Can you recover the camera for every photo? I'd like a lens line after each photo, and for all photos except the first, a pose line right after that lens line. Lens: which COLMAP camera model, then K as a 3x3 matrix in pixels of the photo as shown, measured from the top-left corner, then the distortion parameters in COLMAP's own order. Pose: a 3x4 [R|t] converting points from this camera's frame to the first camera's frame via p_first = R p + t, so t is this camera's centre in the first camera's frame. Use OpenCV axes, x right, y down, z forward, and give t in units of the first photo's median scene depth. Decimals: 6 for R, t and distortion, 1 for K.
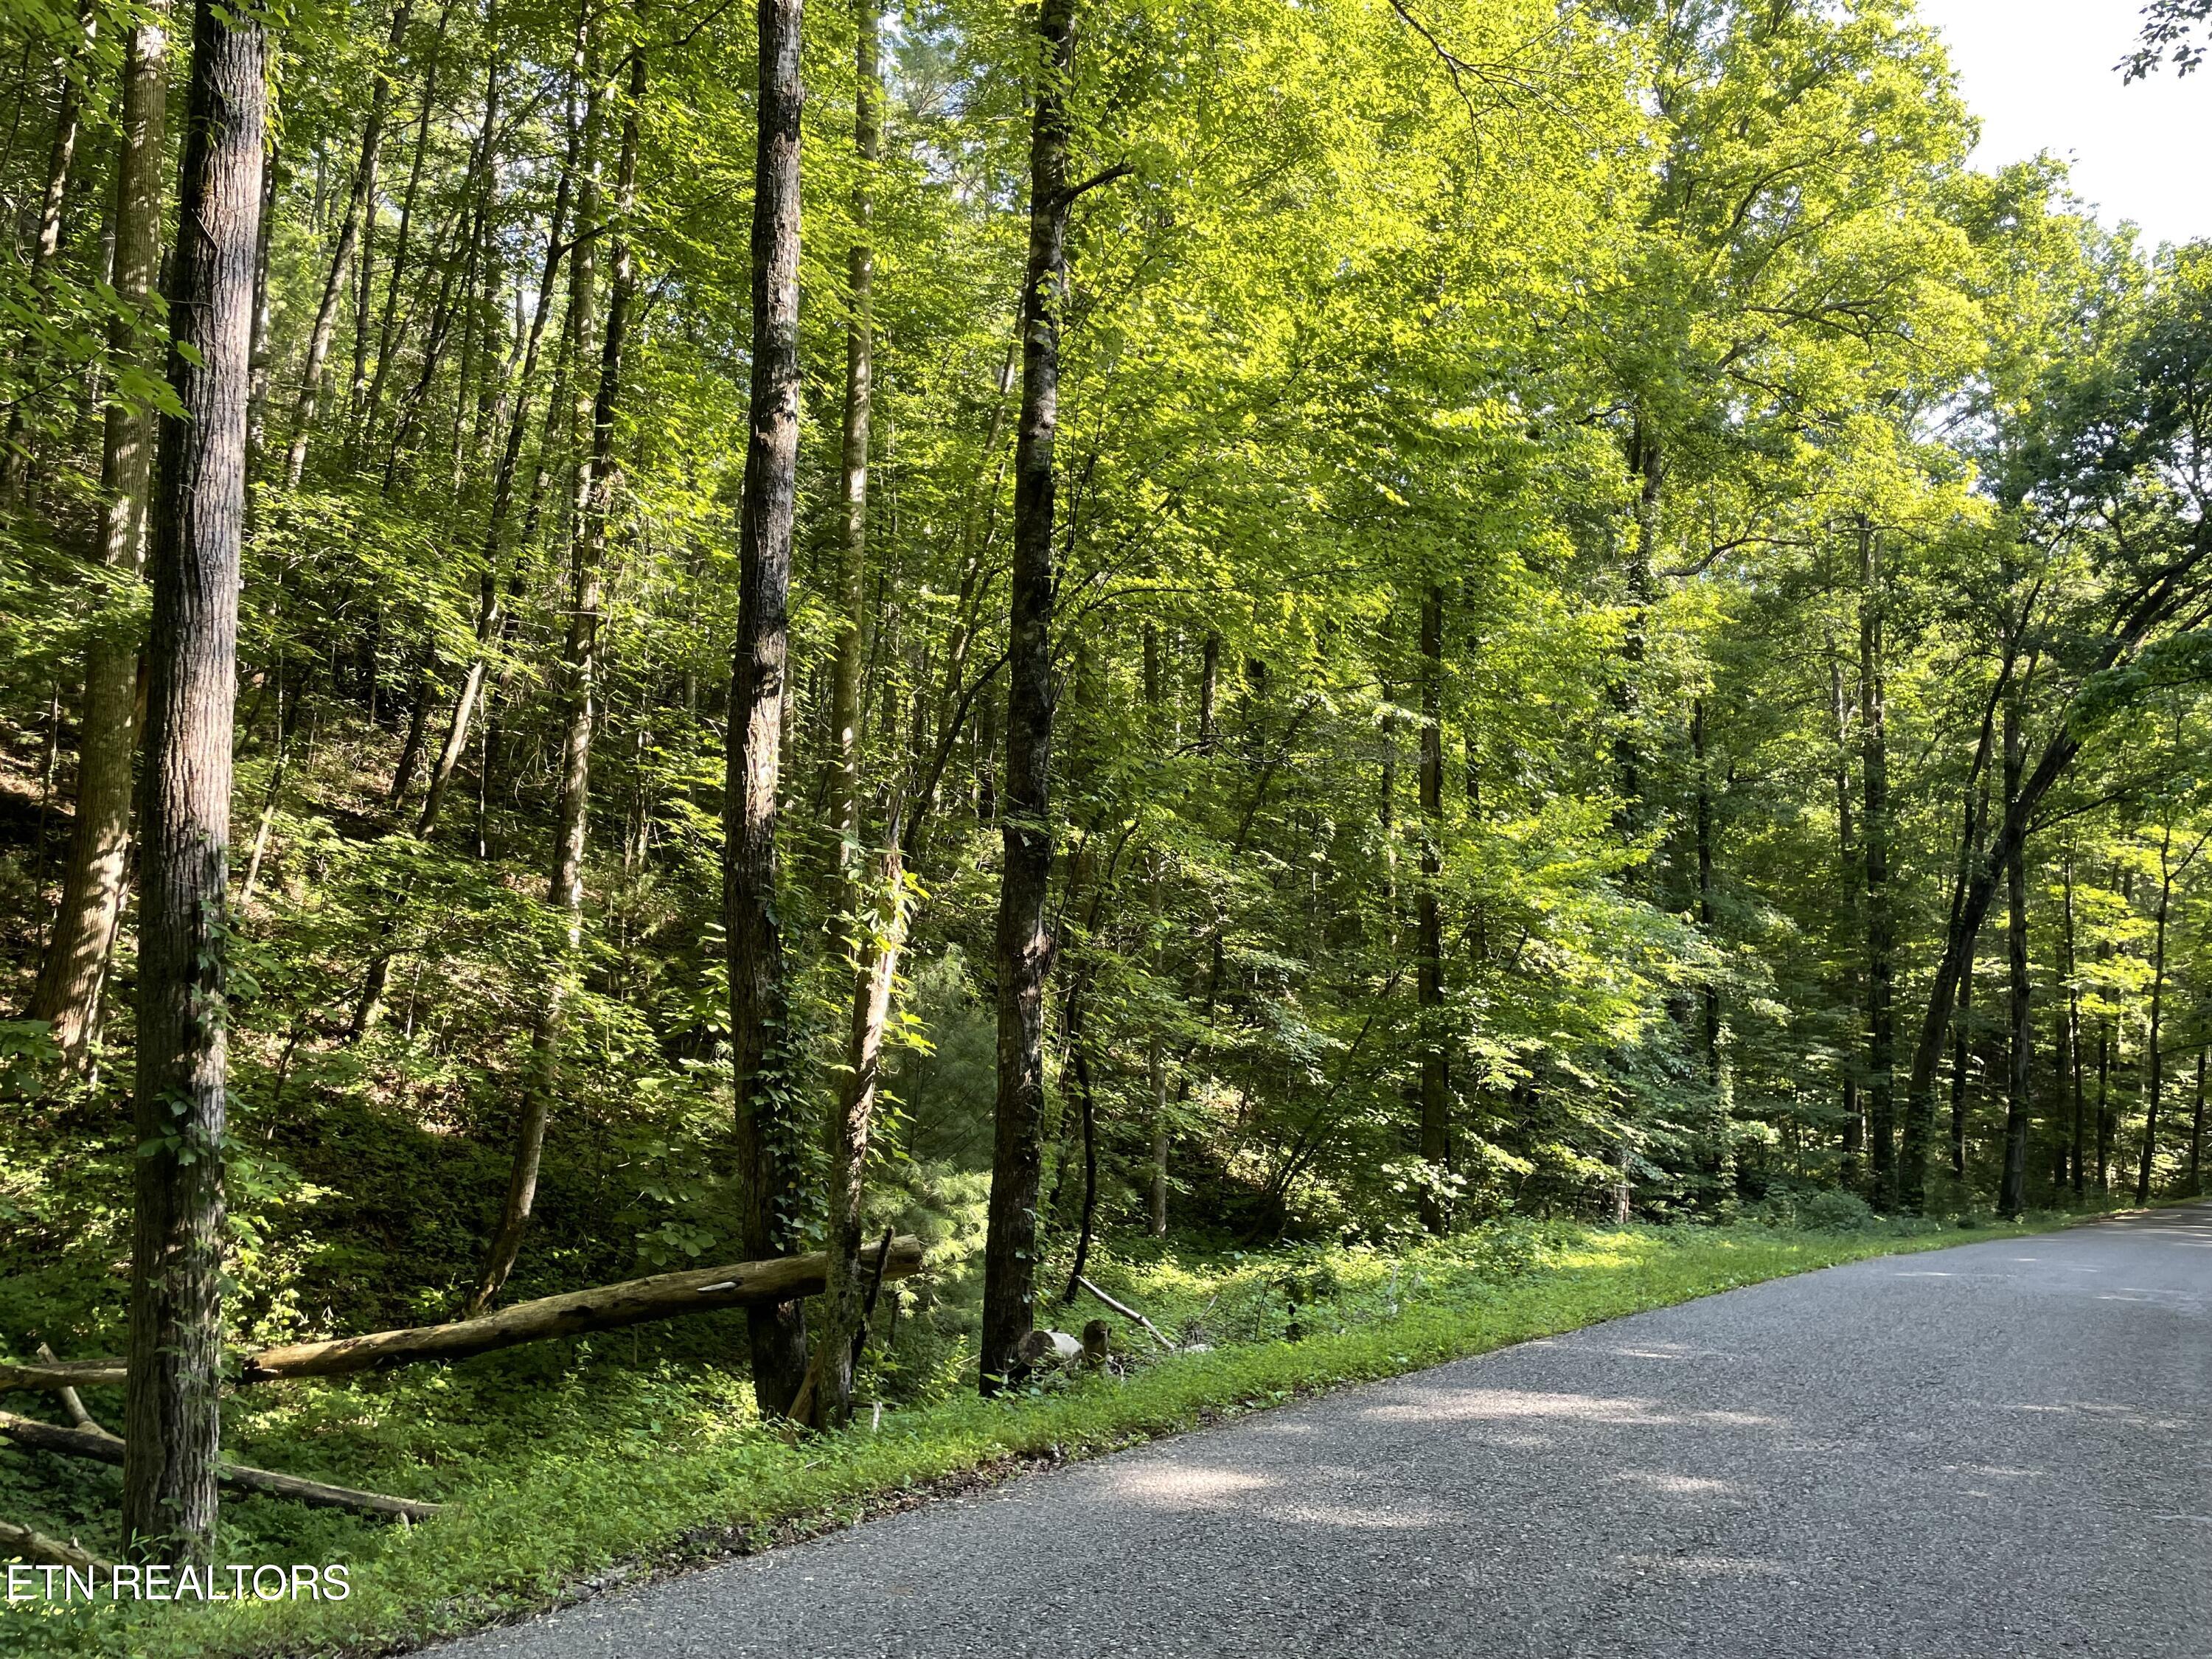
lens RADIAL K [[1701.8, 0, 1096.8], [0, 1701.8, 825.2], [0, 0, 1]] dist [0.092758, -0.129500]
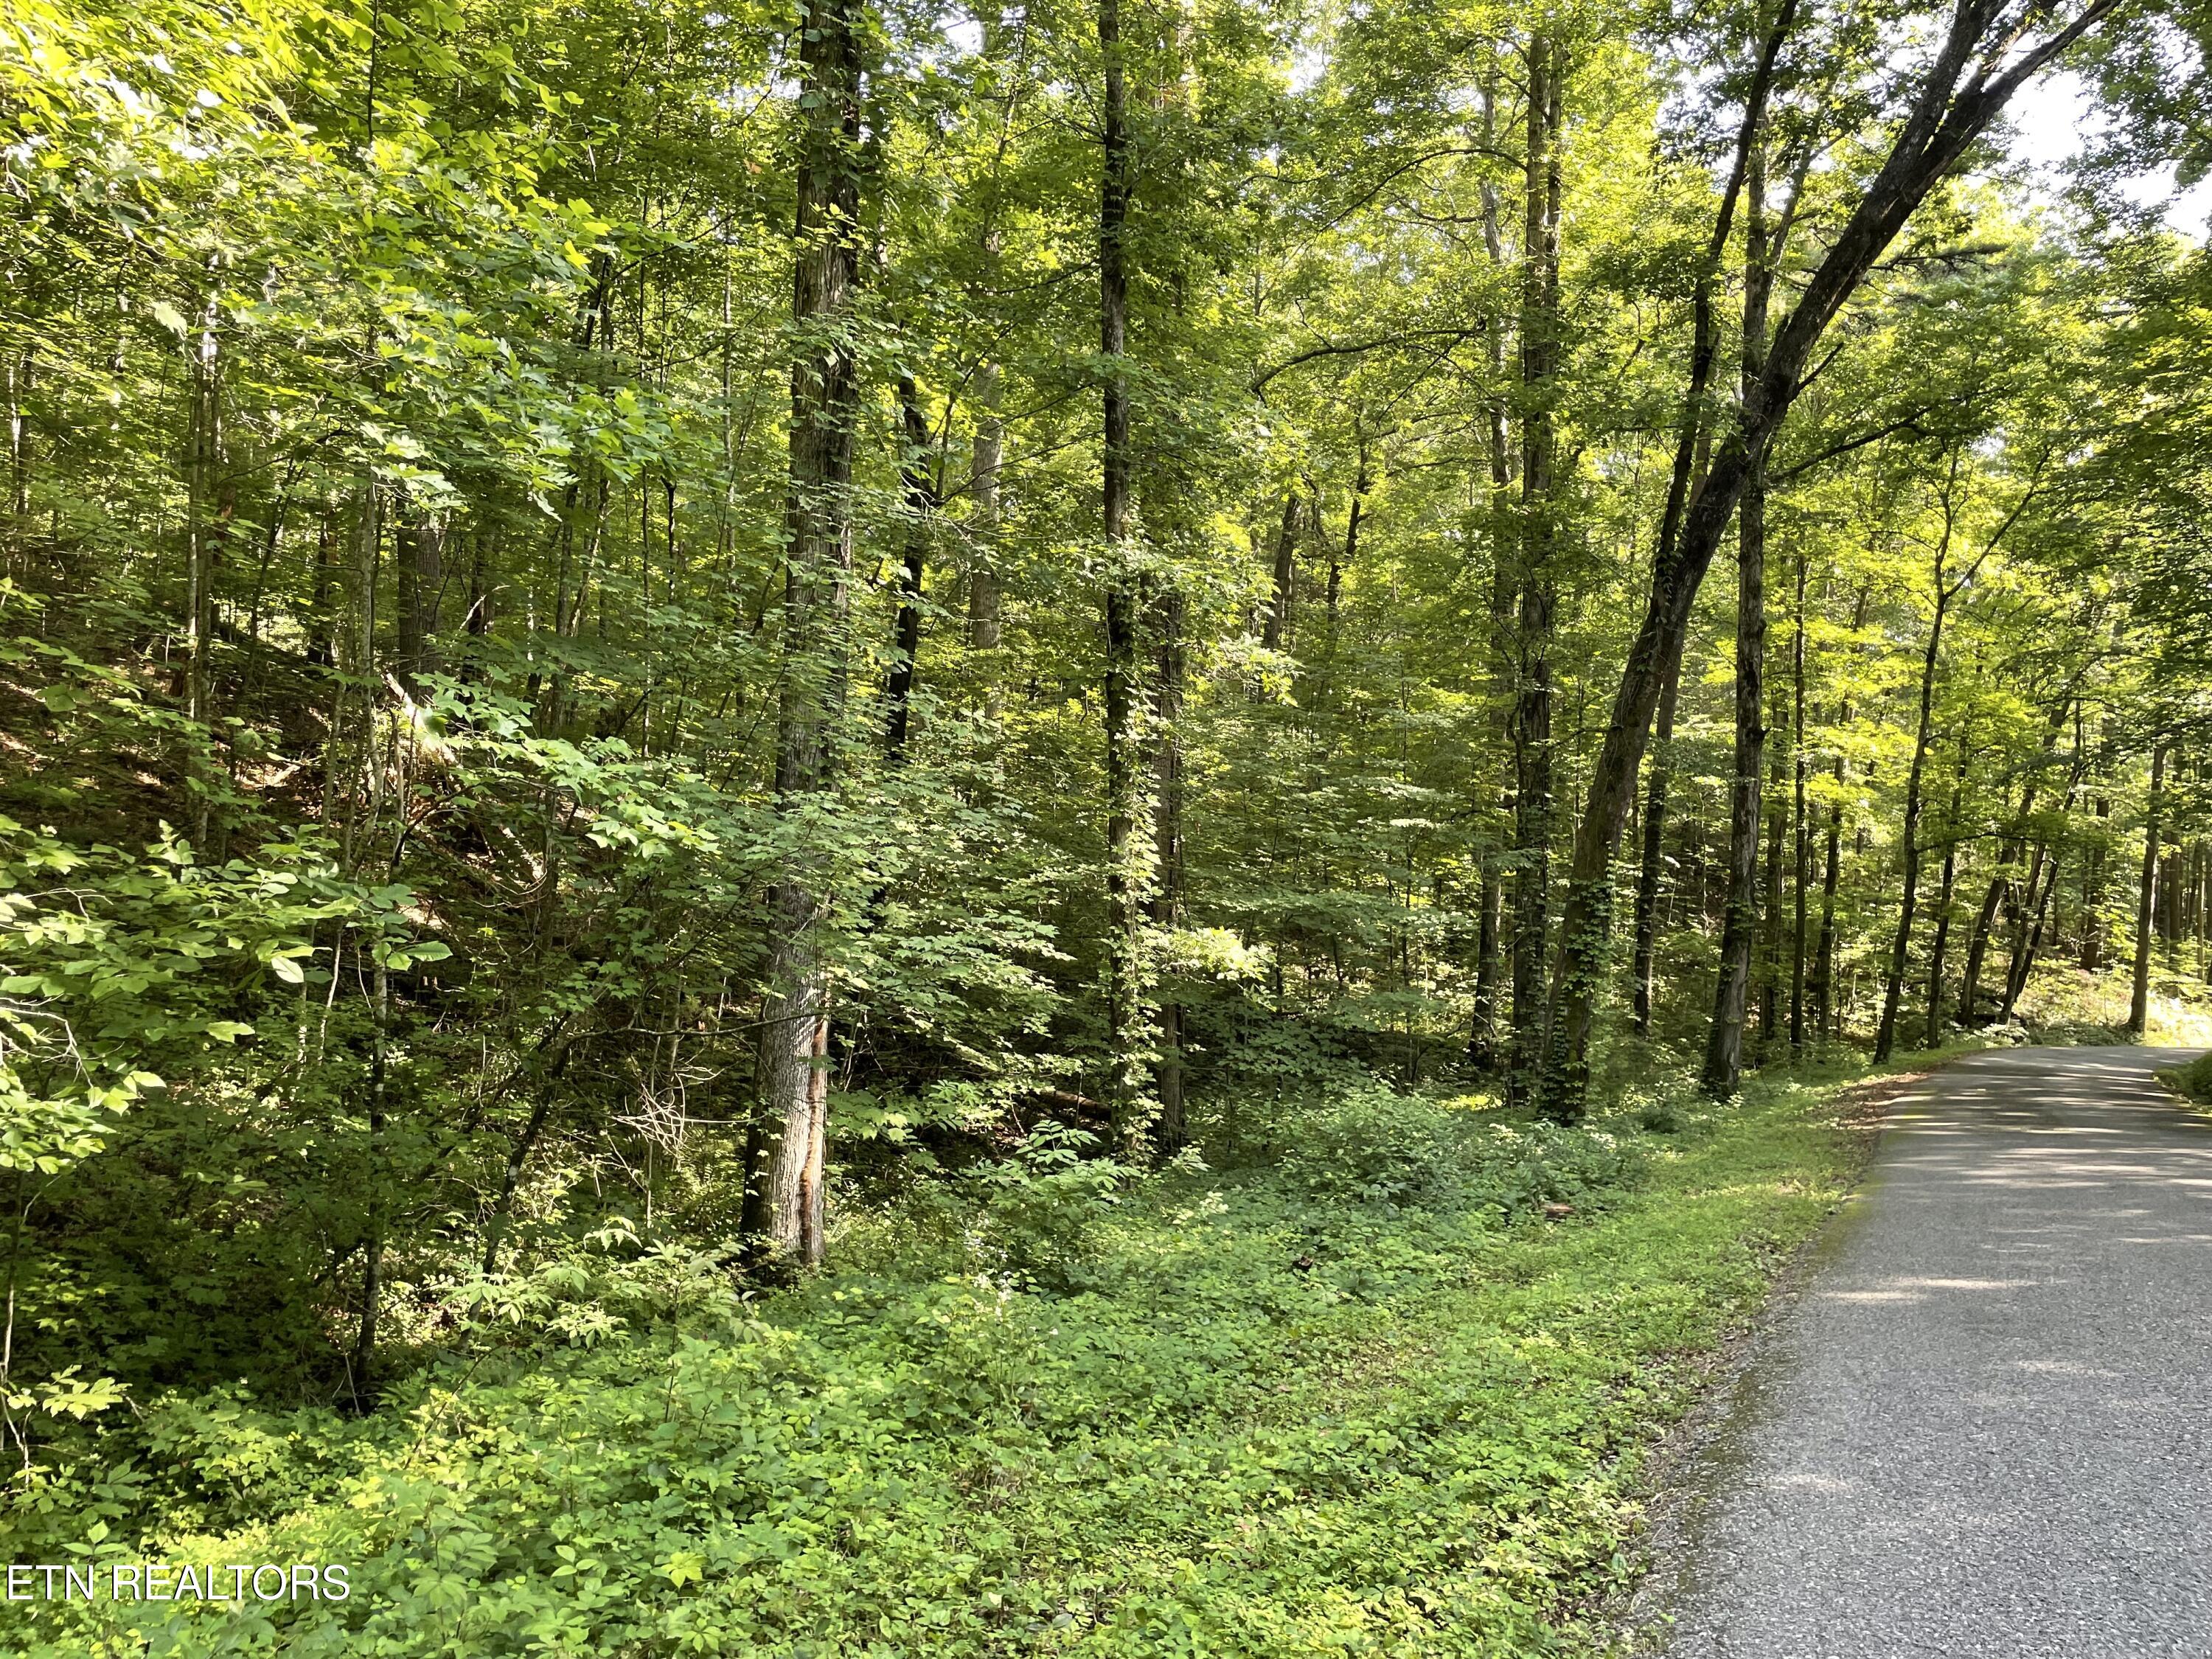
lens RADIAL K [[1701.8, 0, 1091.7], [0, 1701.8, 829.9], [0, 0, 1]] dist [0.092758, -0.129500]
pose [[0.988002, -0.001348, 0.154438, 0.601595], [-0.011687, 0.996442, 0.083462, 0.236982], [-0.154001, -0.084265, 0.984471, 1.247717]]
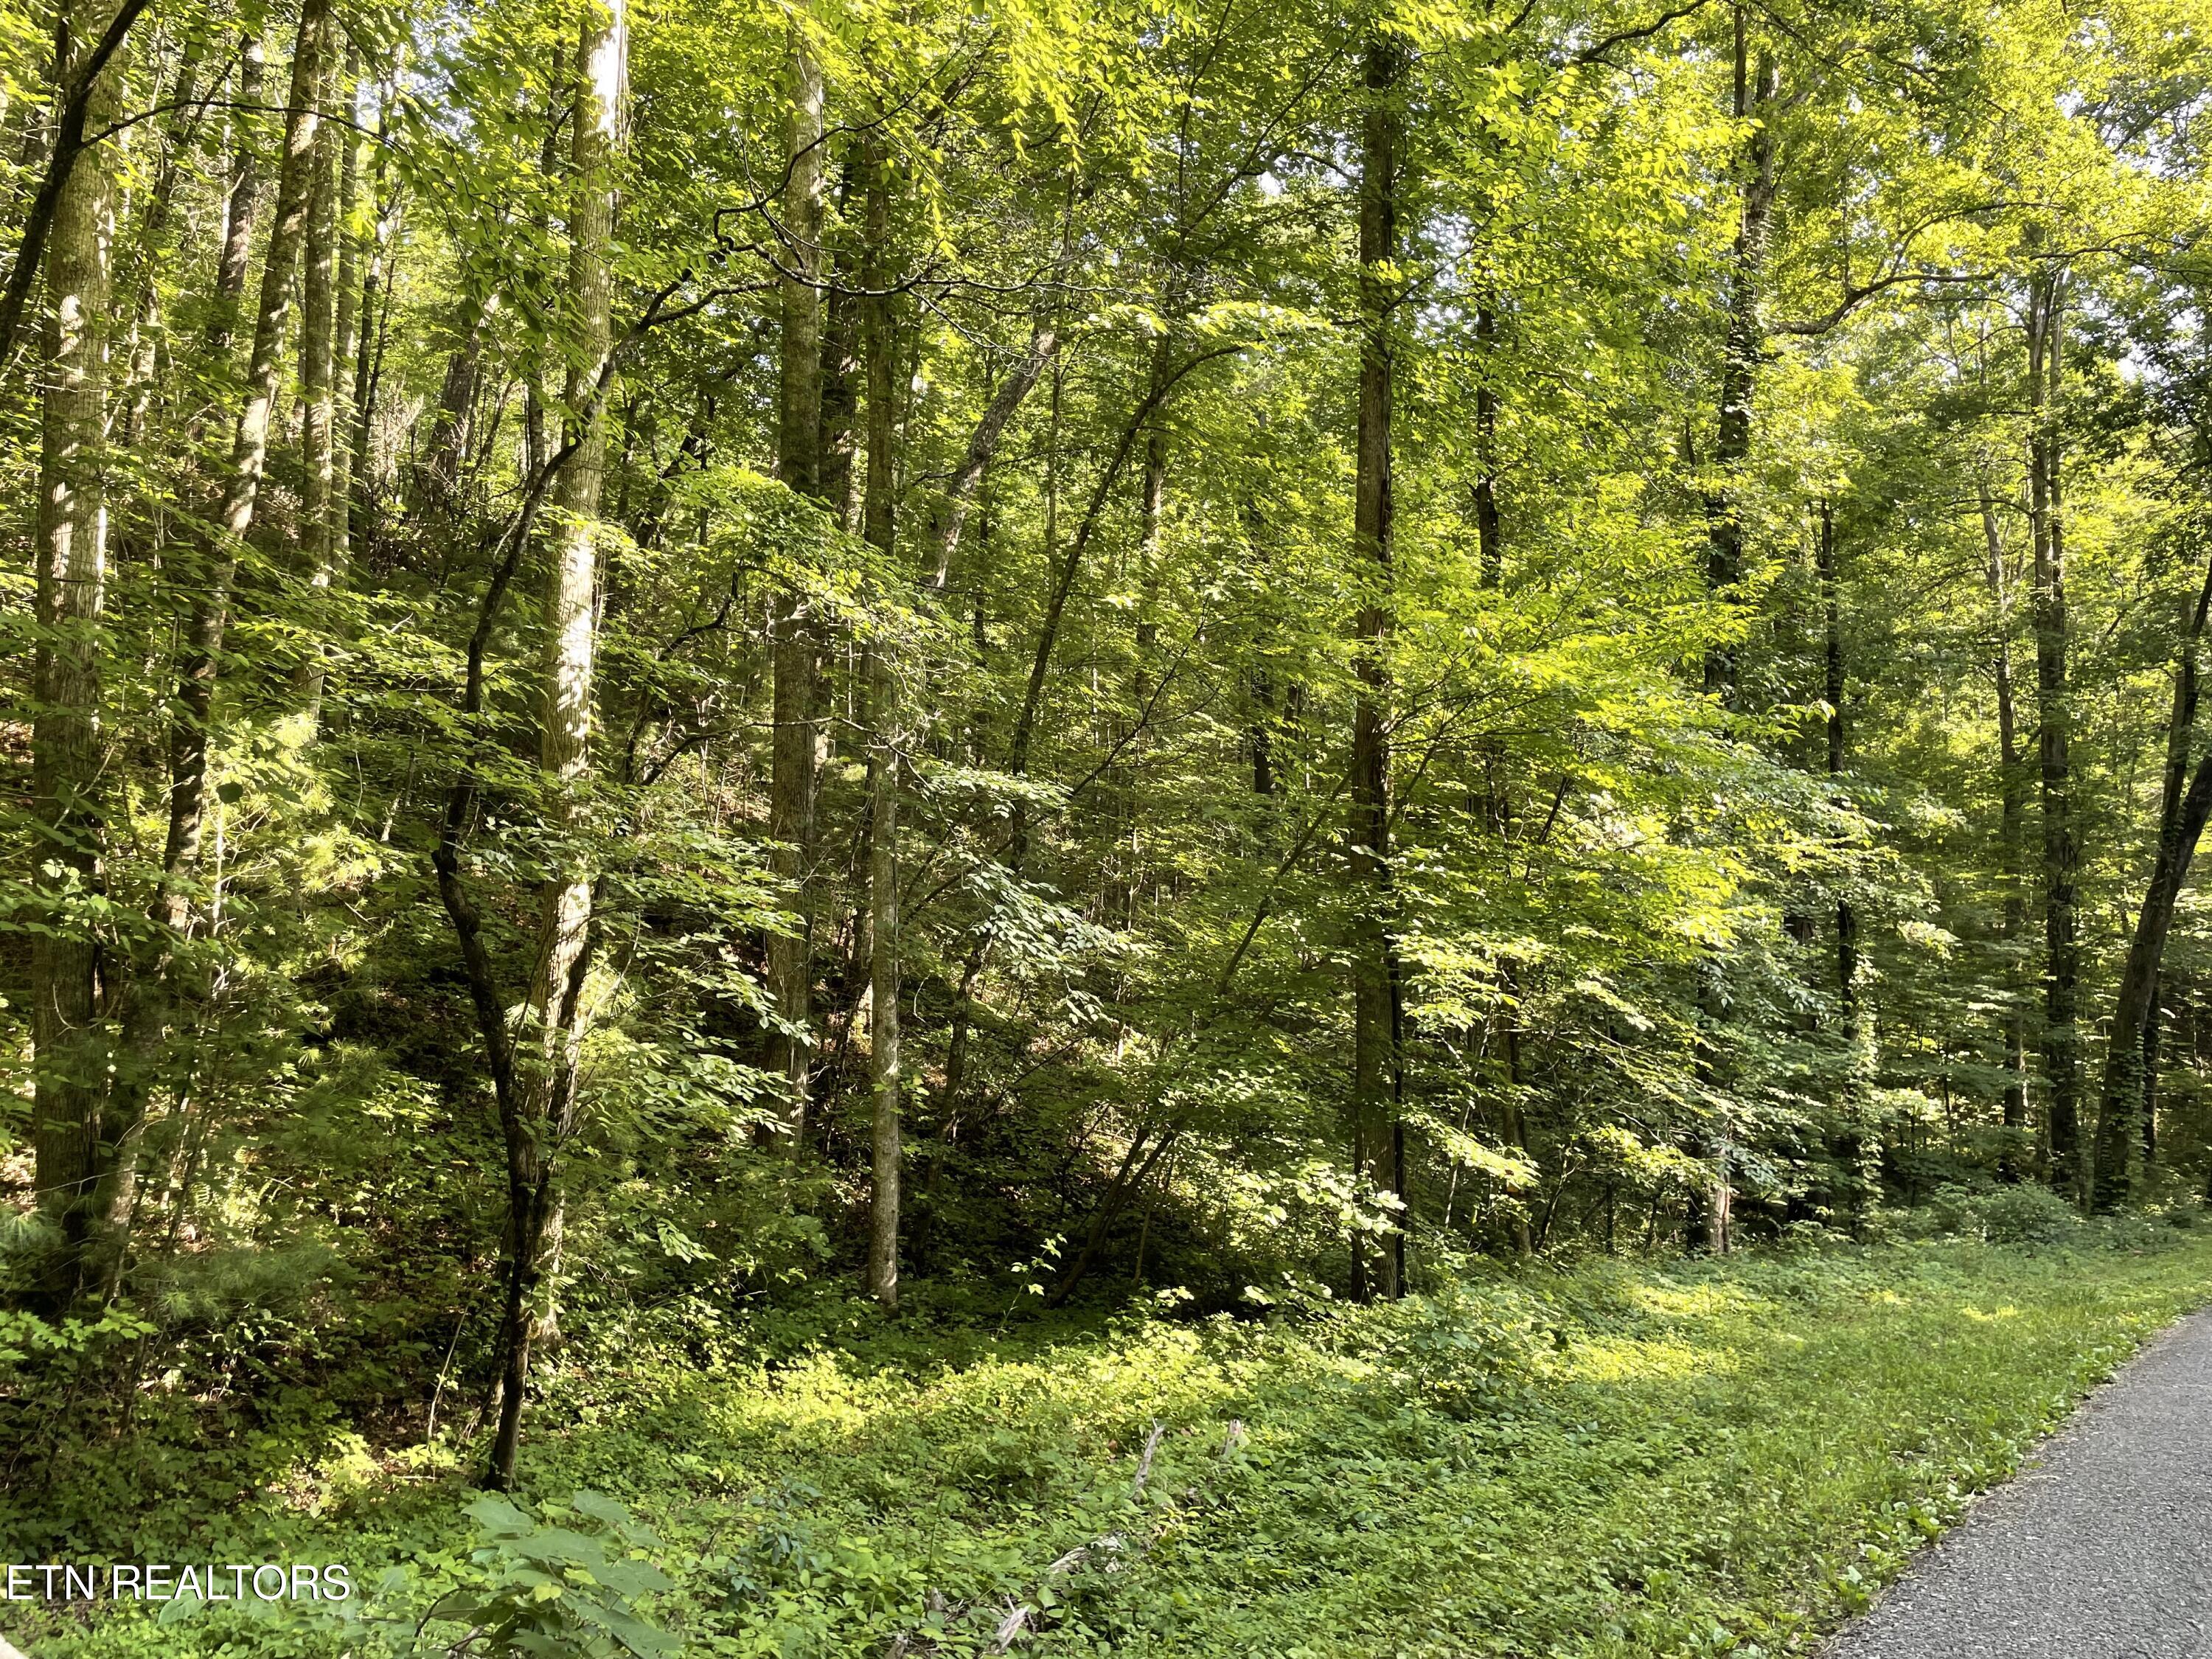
lens RADIAL K [[1701.8, 0, 1084.9], [0, 1701.8, 818.2], [0, 0, 1]] dist [0.092758, -0.129500]
pose [[0.997955, -0.010466, -0.063063, 0.171476], [0.011403, 0.999830, 0.014517, 0.088541], [0.062900, -0.015207, 0.997904, 0.522095]]
